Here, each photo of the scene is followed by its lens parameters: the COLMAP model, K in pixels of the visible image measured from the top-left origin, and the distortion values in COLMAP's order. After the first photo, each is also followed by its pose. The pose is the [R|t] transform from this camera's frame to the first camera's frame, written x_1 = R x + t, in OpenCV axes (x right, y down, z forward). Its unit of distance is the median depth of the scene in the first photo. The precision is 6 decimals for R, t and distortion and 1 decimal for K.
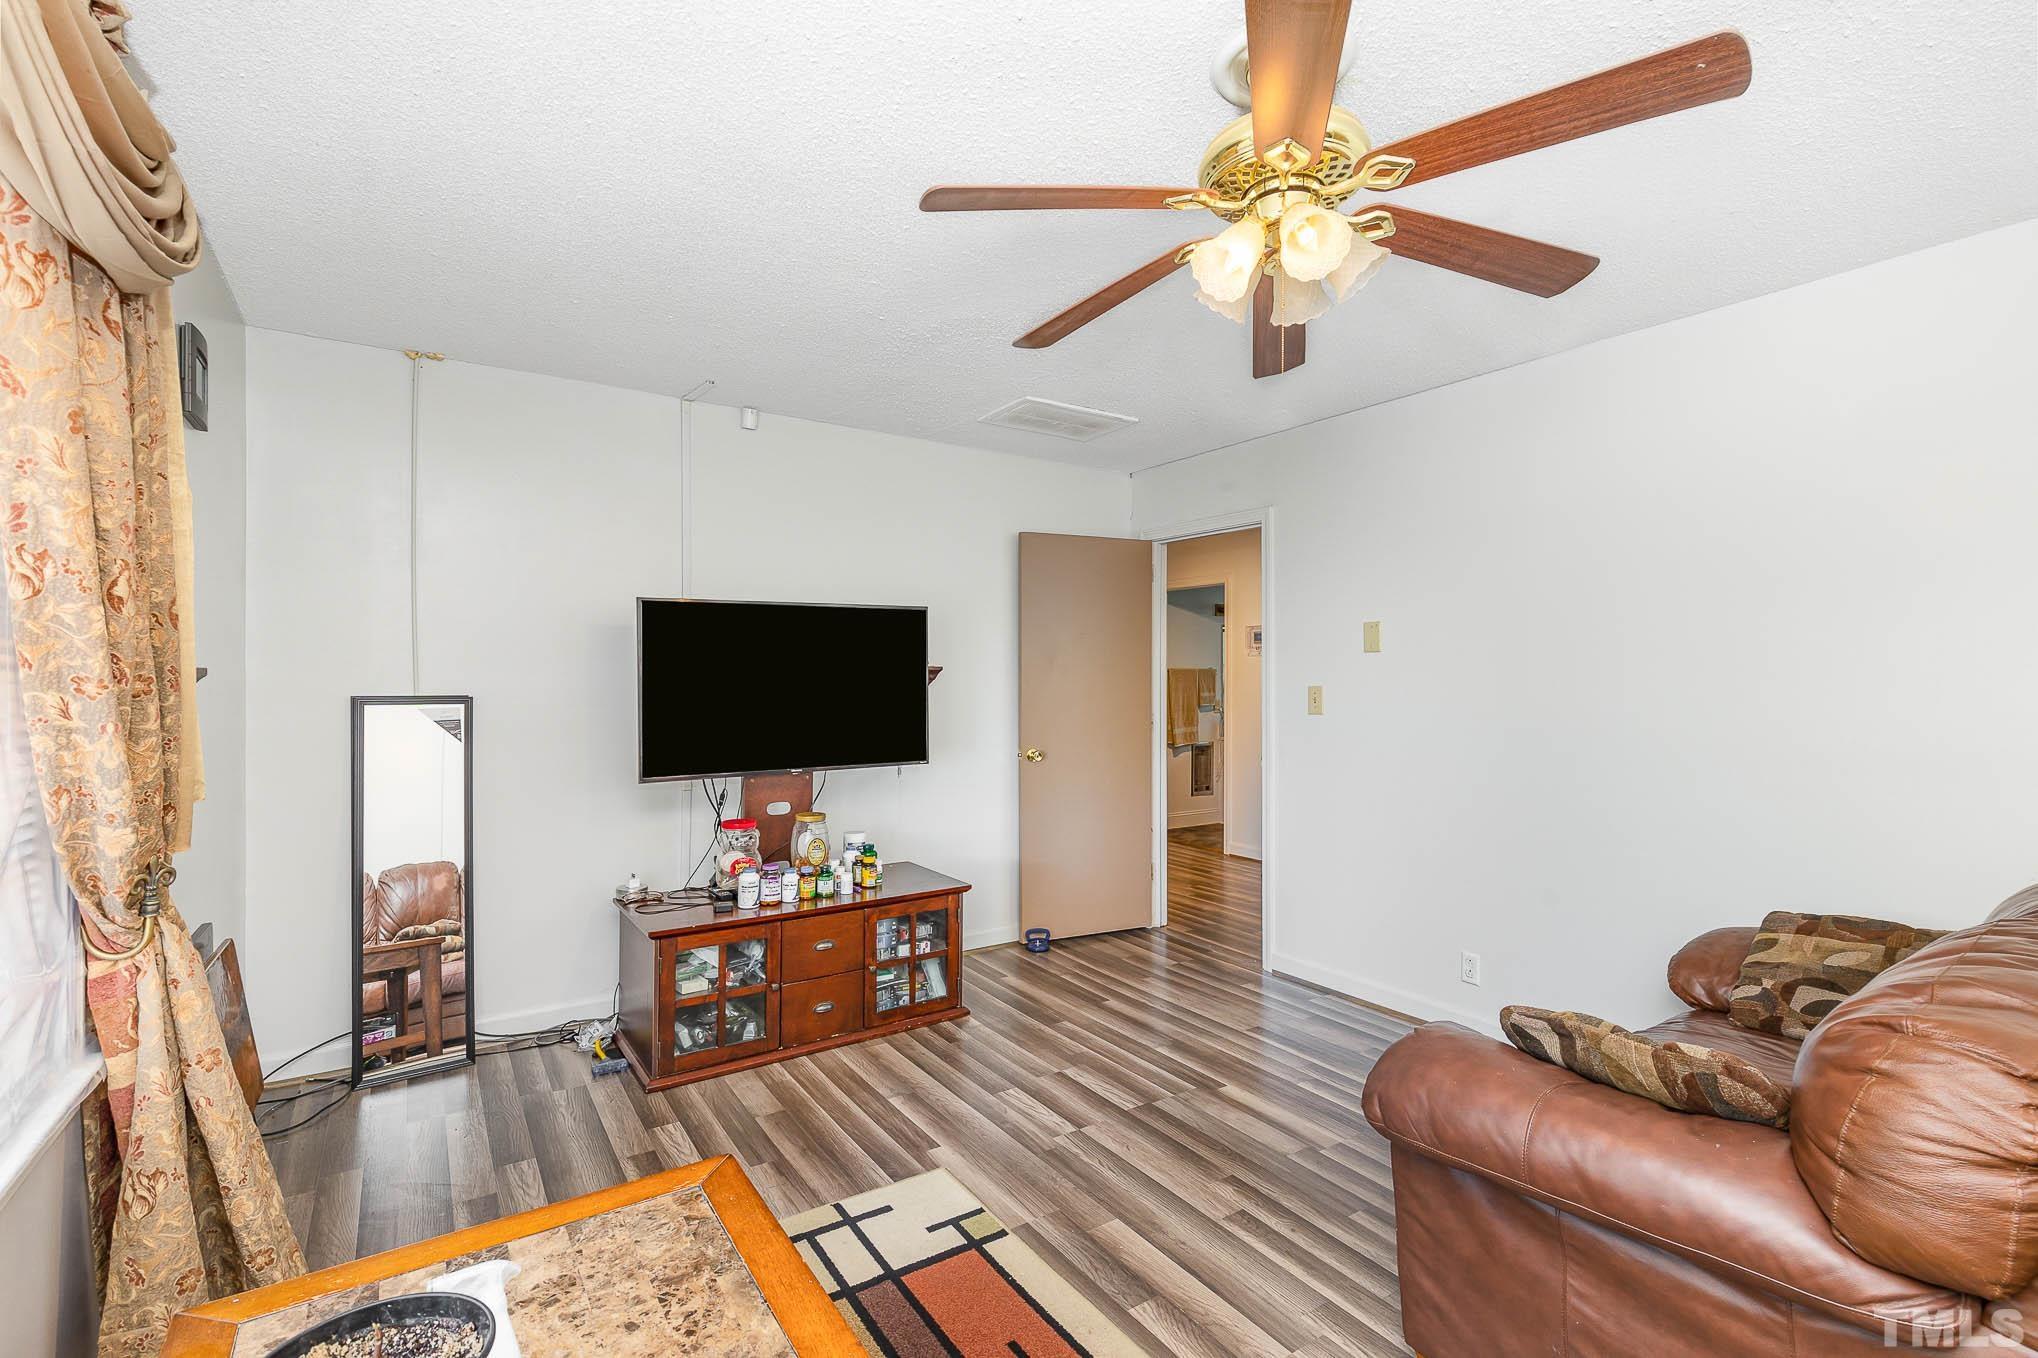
lens RADIAL K [[913.0, 0, 1026.8], [0, 913.0, 677.9], [0, 0, 1]] dist [0.013328, -0.000042]
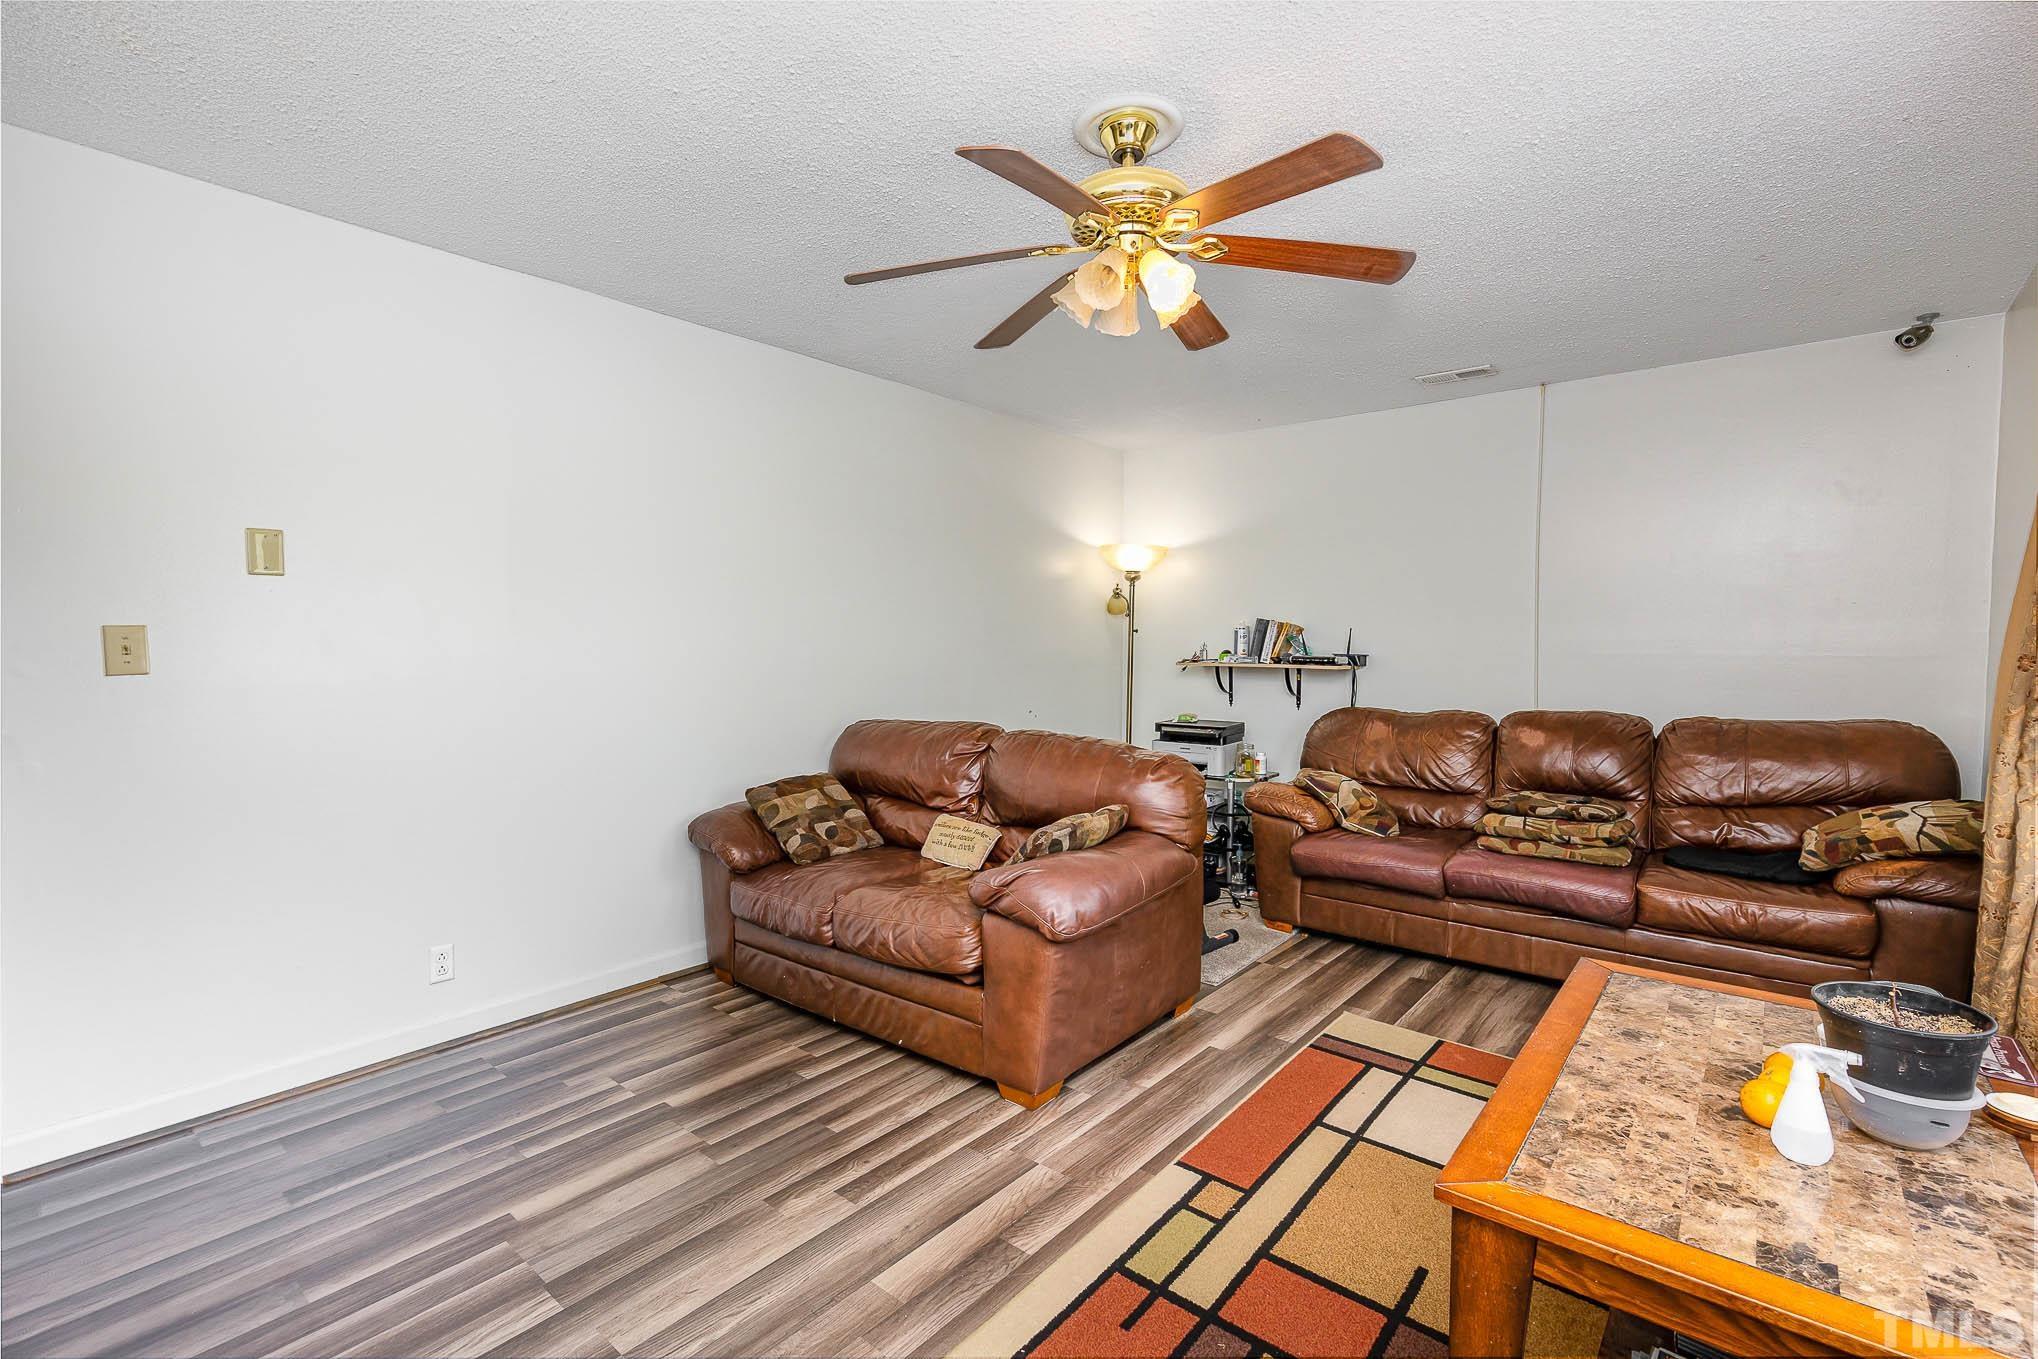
lens RADIAL K [[910.3, 0, 1011.9], [0, 910.3, 681.7], [0, 0, 1]] dist [0.000545, -0.000093]
pose [[-0.264851, -0.043517, 0.963307, -0.715404], [0.000630, 0.998973, 0.045301, 0.034959], [-0.964289, 0.012605, -0.264552, 1.151738]]
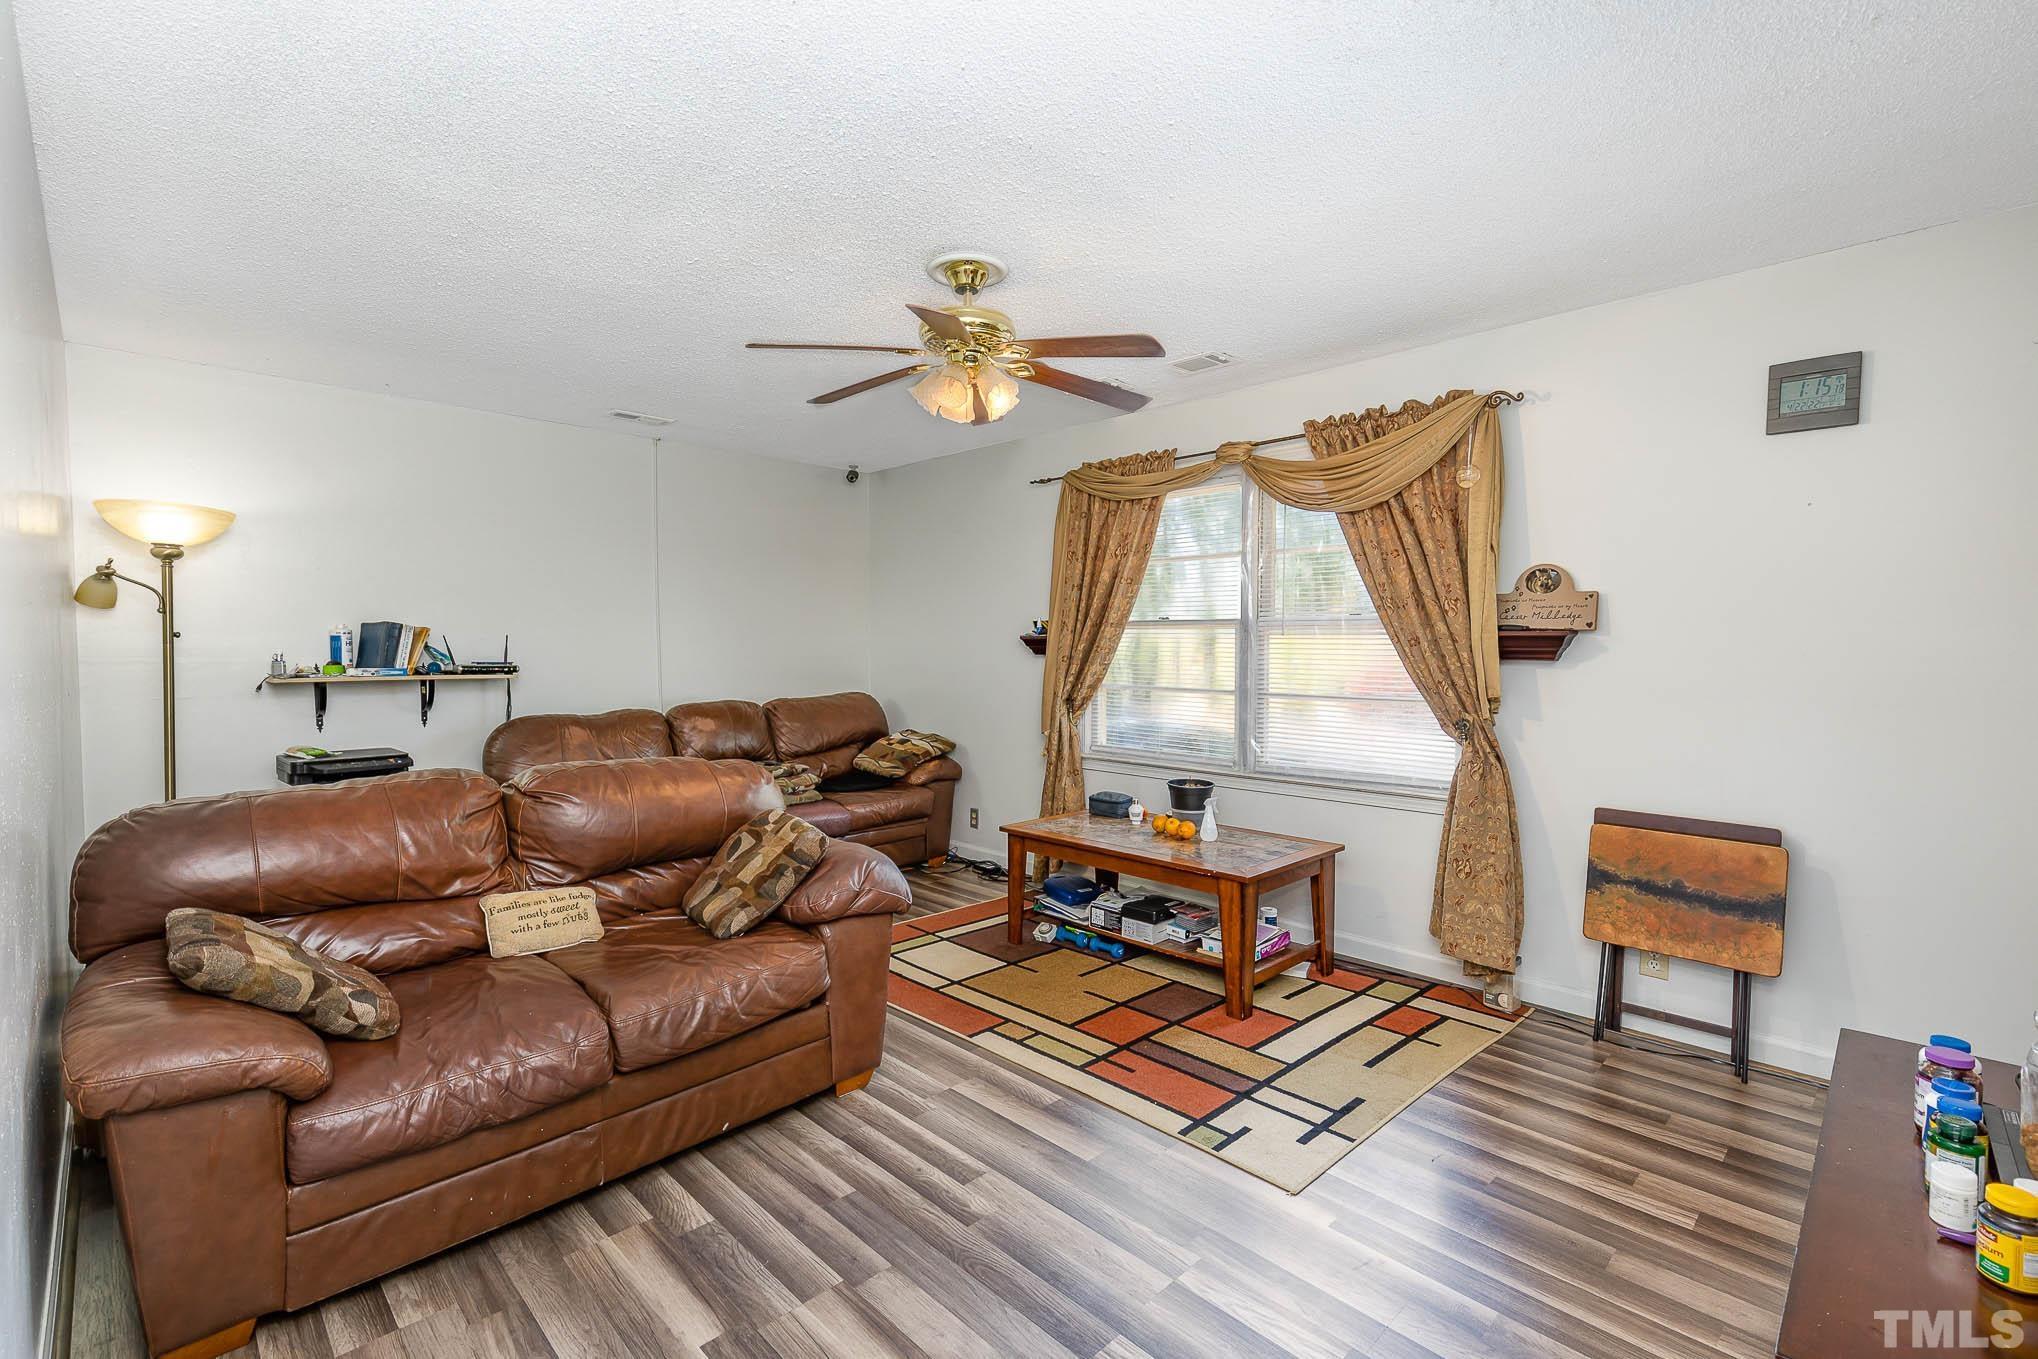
lens RADIAL K [[910.3, 0, 1011.9], [0, 910.3, 681.7], [0, 0, 1]] dist [0.000545, -0.000093]
pose [[-0.985566, 0.001149, -0.169288, 0.374835], [-0.006563, 0.998966, 0.044989, 0.010638], [0.169165, 0.045450, -0.984539, 2.081769]]
